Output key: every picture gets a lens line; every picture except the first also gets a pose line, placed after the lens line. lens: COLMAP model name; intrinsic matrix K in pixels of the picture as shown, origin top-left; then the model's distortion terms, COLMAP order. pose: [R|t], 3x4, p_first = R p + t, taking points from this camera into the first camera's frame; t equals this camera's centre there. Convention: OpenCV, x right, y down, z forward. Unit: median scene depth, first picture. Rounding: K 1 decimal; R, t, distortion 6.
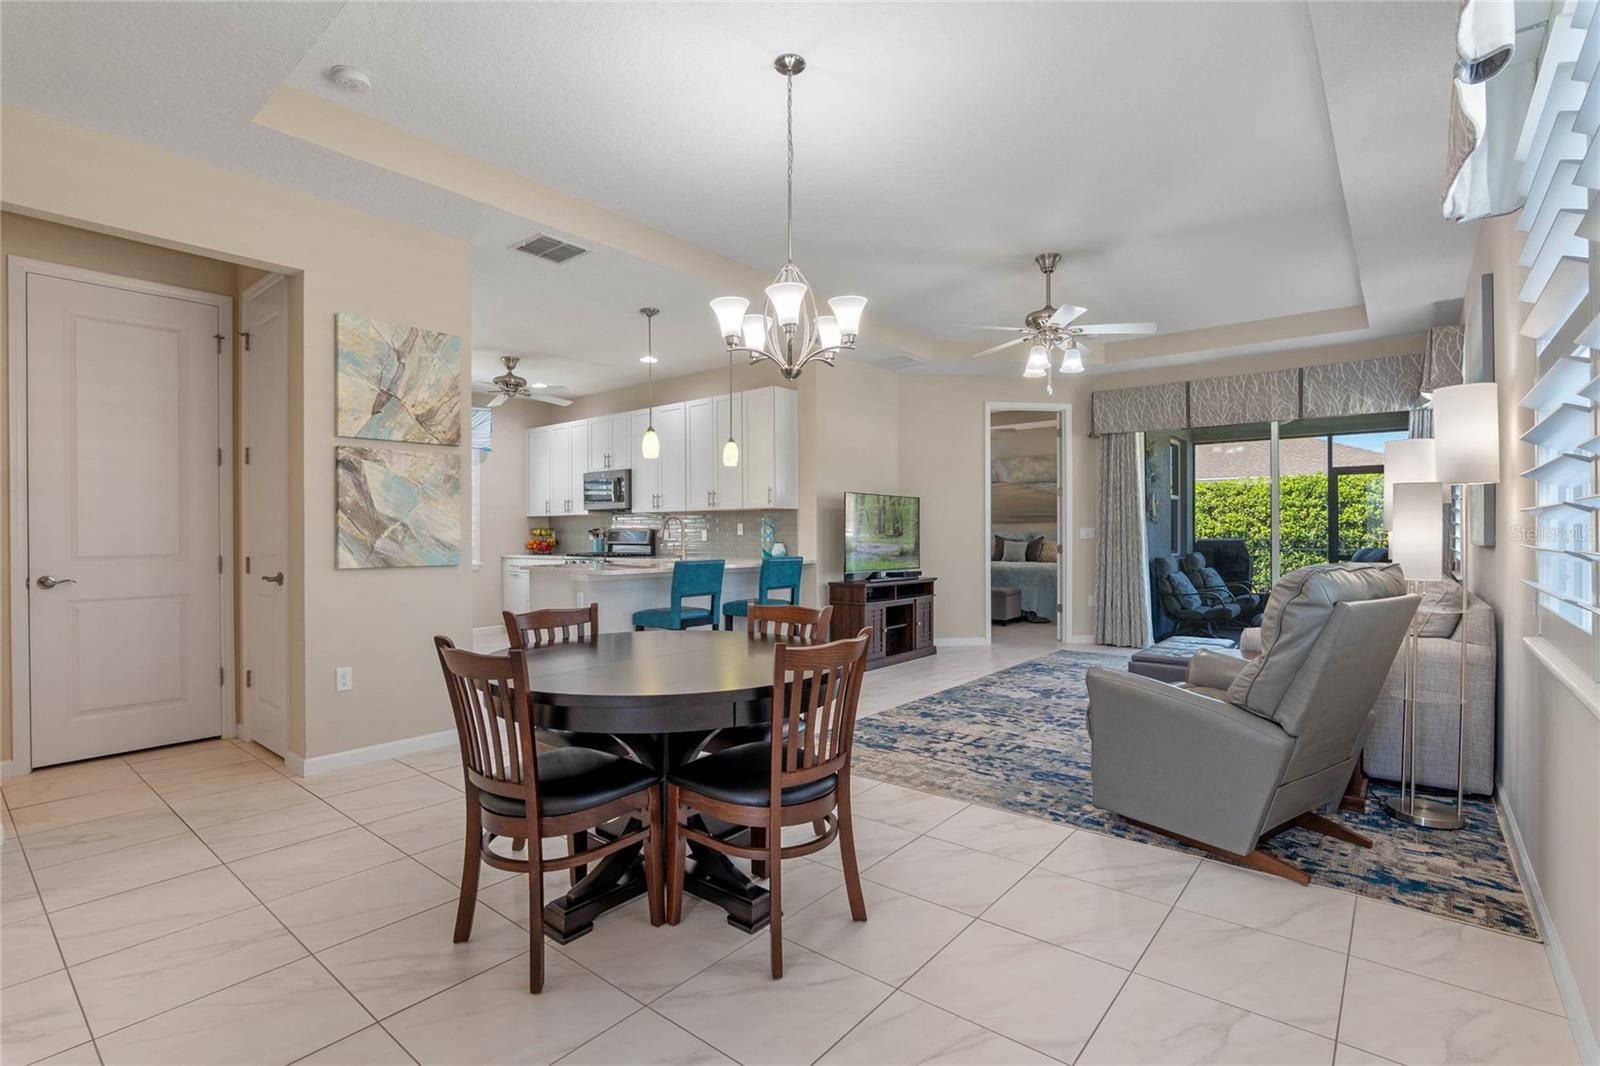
lens RADIAL K [[742.5, 0, 806.6], [0, 742.5, 533.2], [0, 0, 1]] dist [-0.026358, 0.008694]
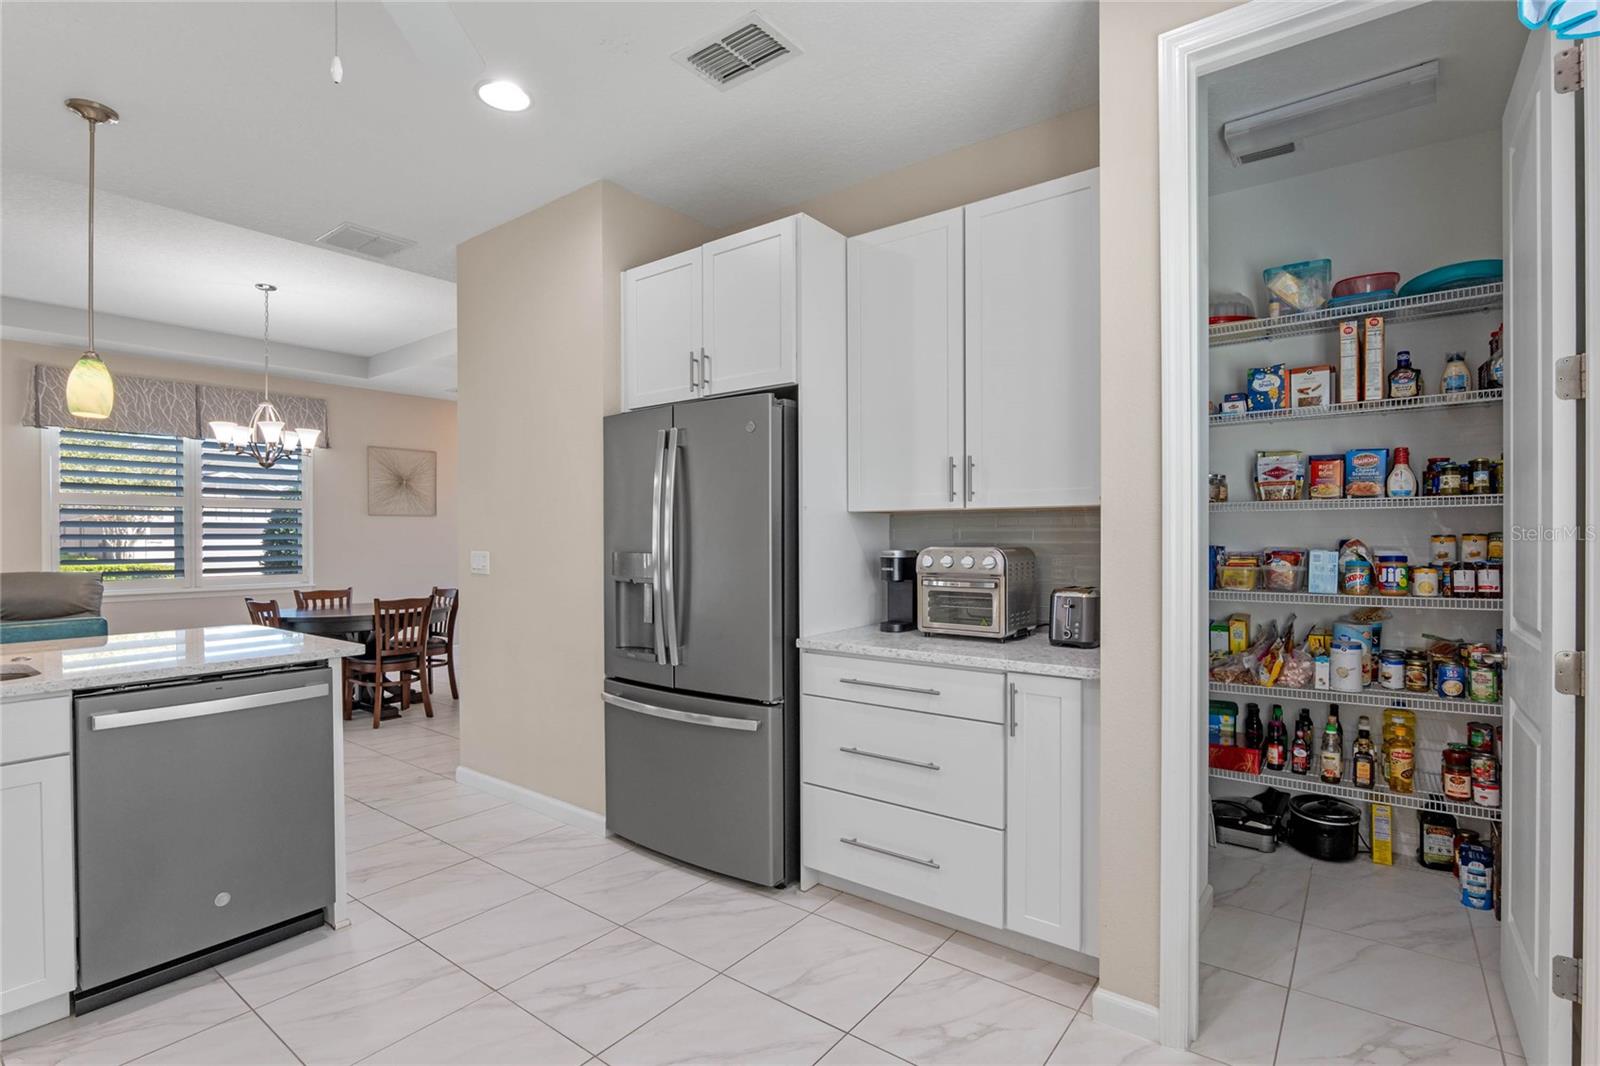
lens RADIAL K [[742.5, 0, 806.6], [0, 742.5, 533.2], [0, 0, 1]] dist [-0.026358, 0.008694]
pose [[-0.999127, 0.007686, -0.041070, -0.527377], [0.007697, 0.999970, -0.000122, -0.017035], [0.041068, -0.000438, -0.999156, 1.184396]]
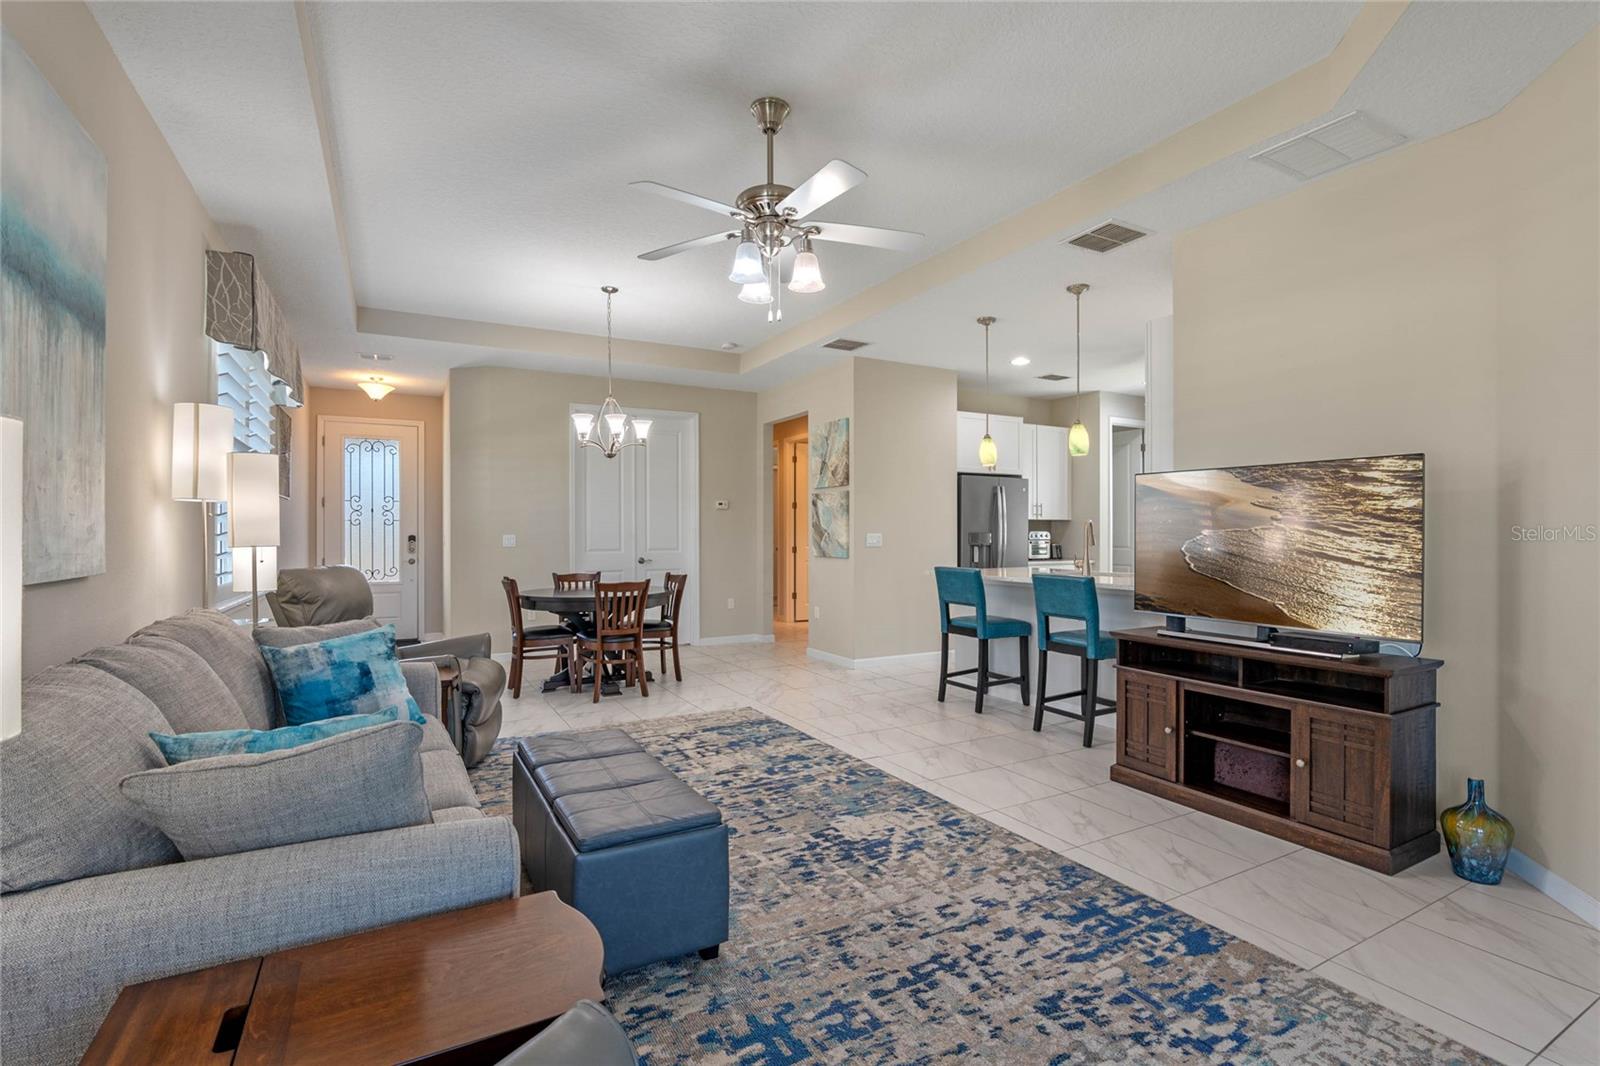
lens RADIAL K [[742.5, 0, 806.6], [0, 742.5, 533.2], [0, 0, 1]] dist [-0.026358, 0.008694]
pose [[-0.366336, 0.002869, -0.930478, 0.649117], [0.001565, 0.999996, 0.002467, -0.009474], [0.930481, -0.000552, -0.366339, 0.906521]]
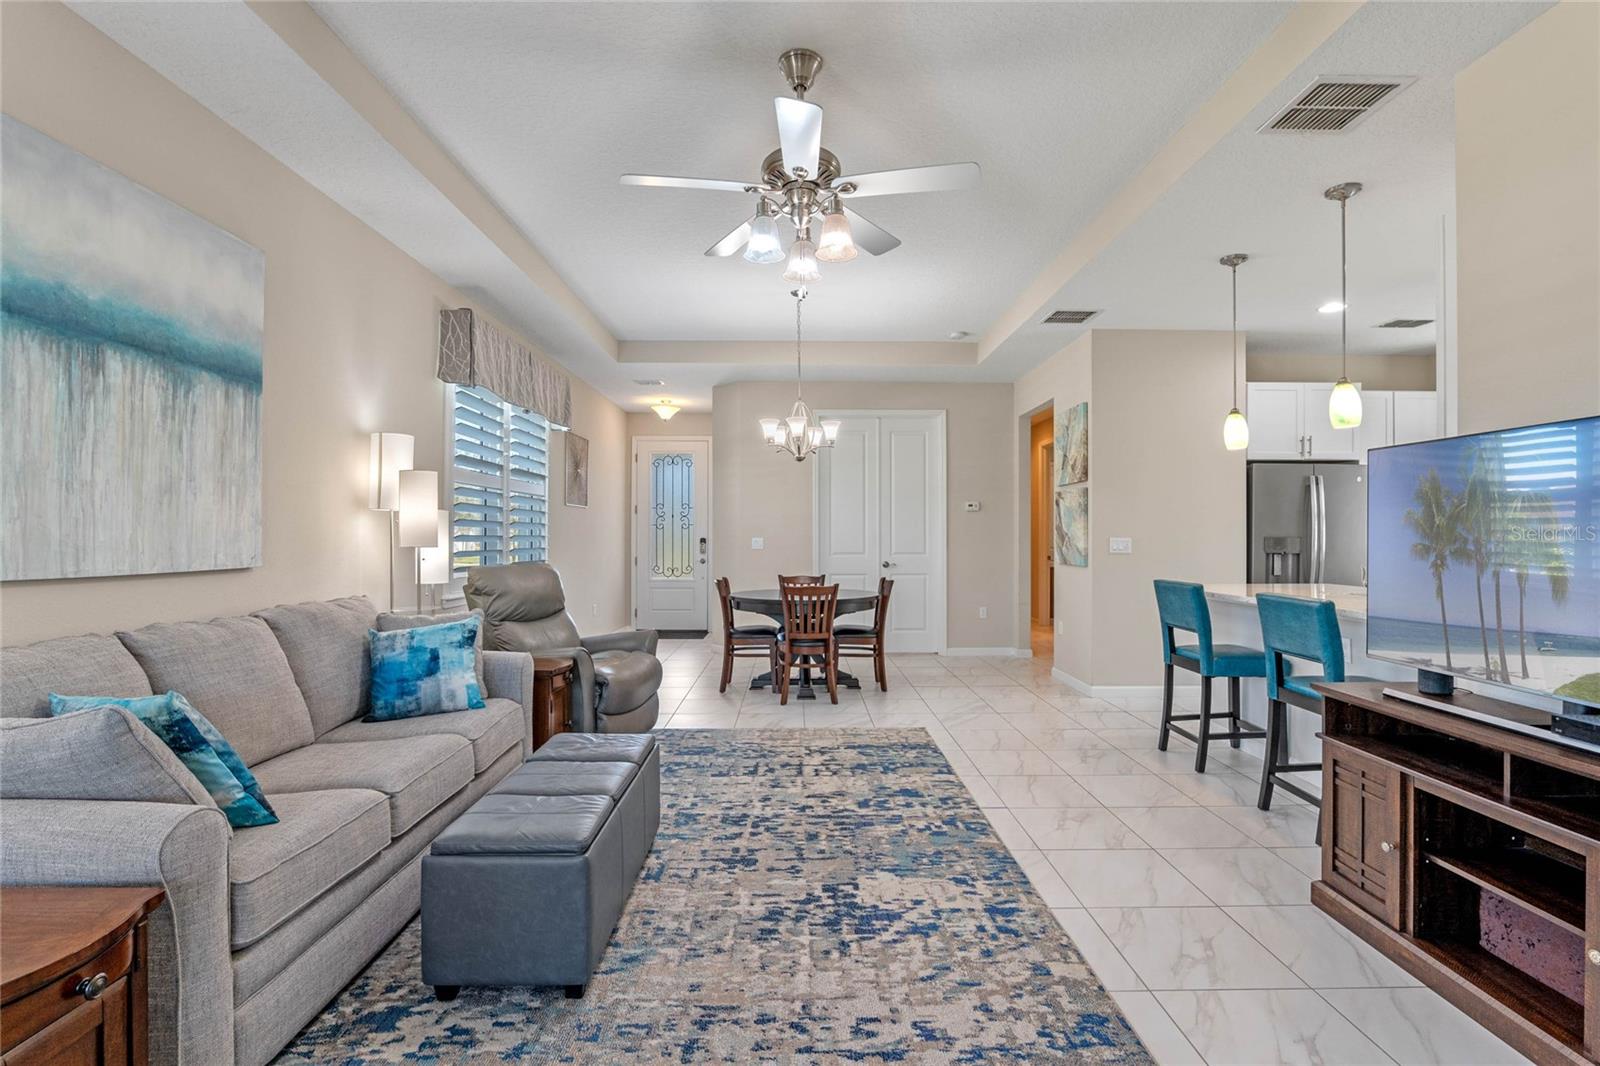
lens RADIAL K [[739.1, 0, 806.6], [0, 739.1, 534.1], [0, 0, 1]] dist [-0.026484, 0.008853]
pose [[-0.765083, -0.000317, -0.643932, 0.492102], [0.000544, 0.999999, -0.001139, -0.009680], [0.643932, -0.001221, -0.765082, 1.029462]]
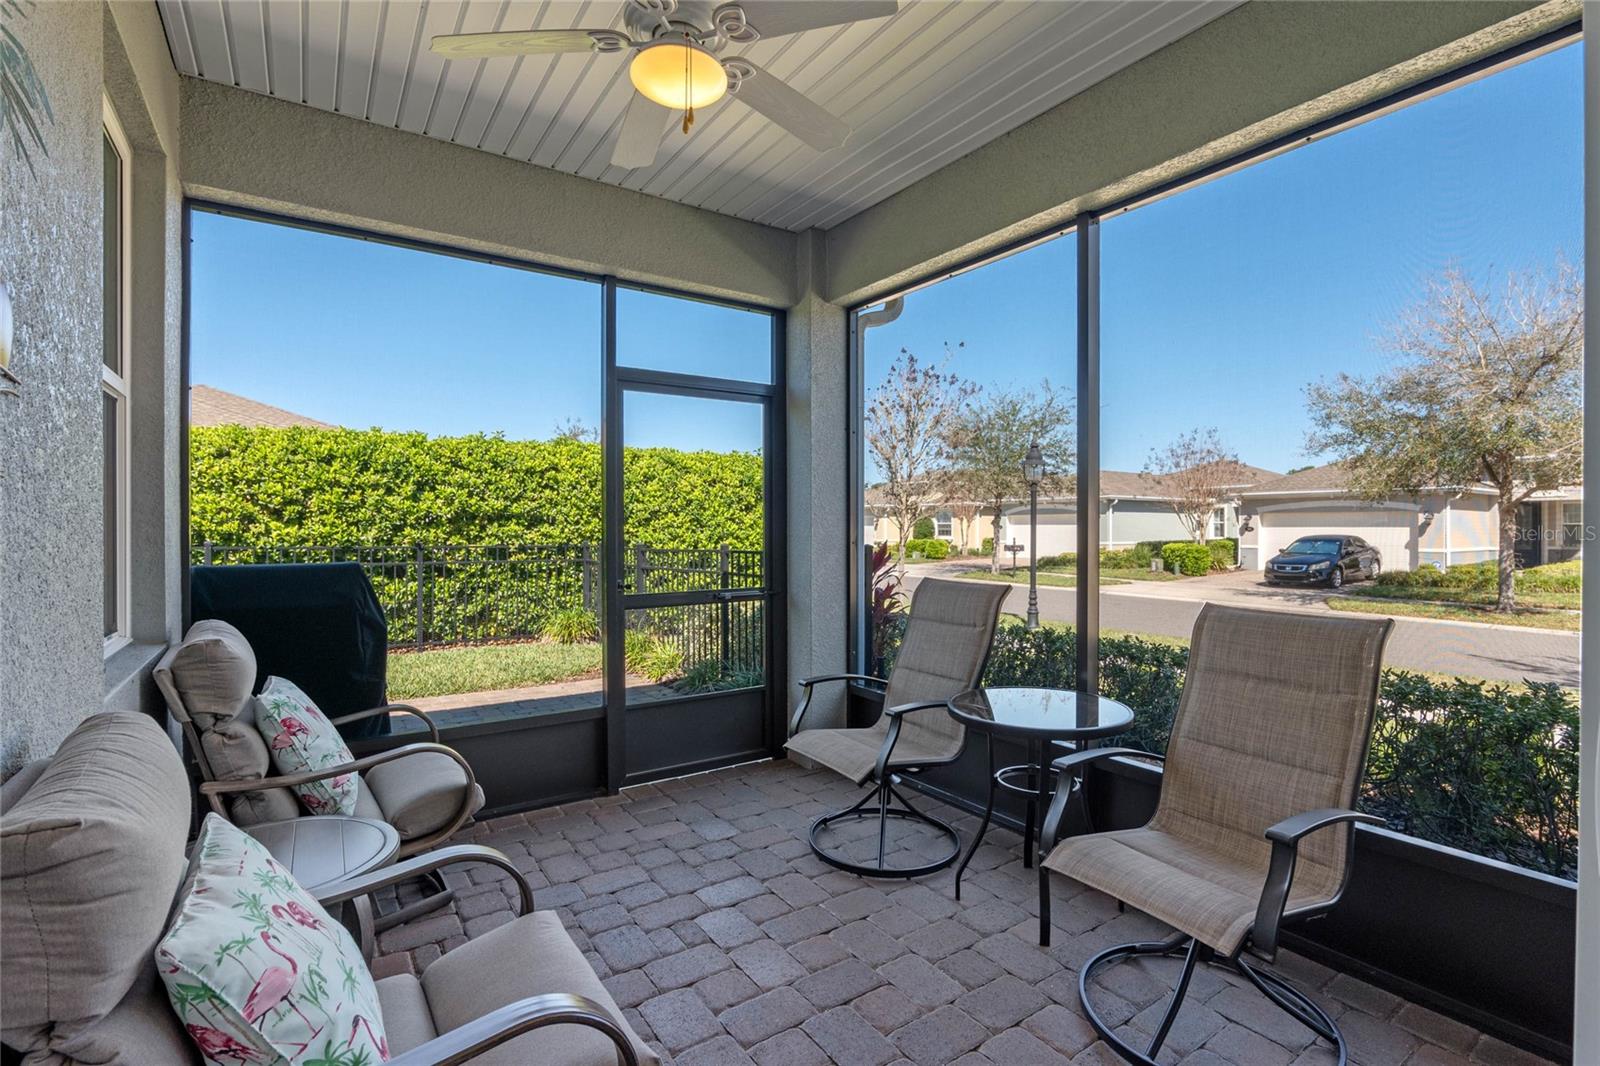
lens RADIAL K [[739.1, 0, 806.6], [0, 739.1, 534.1], [0, 0, 1]] dist [-0.026484, 0.008853]
pose [[0.283205, -0.004470, 0.959049, 0.519650], [0.000893, 0.999990, 0.004397, -0.006532], [-0.959059, -0.000389, 0.283206, 1.093377]]
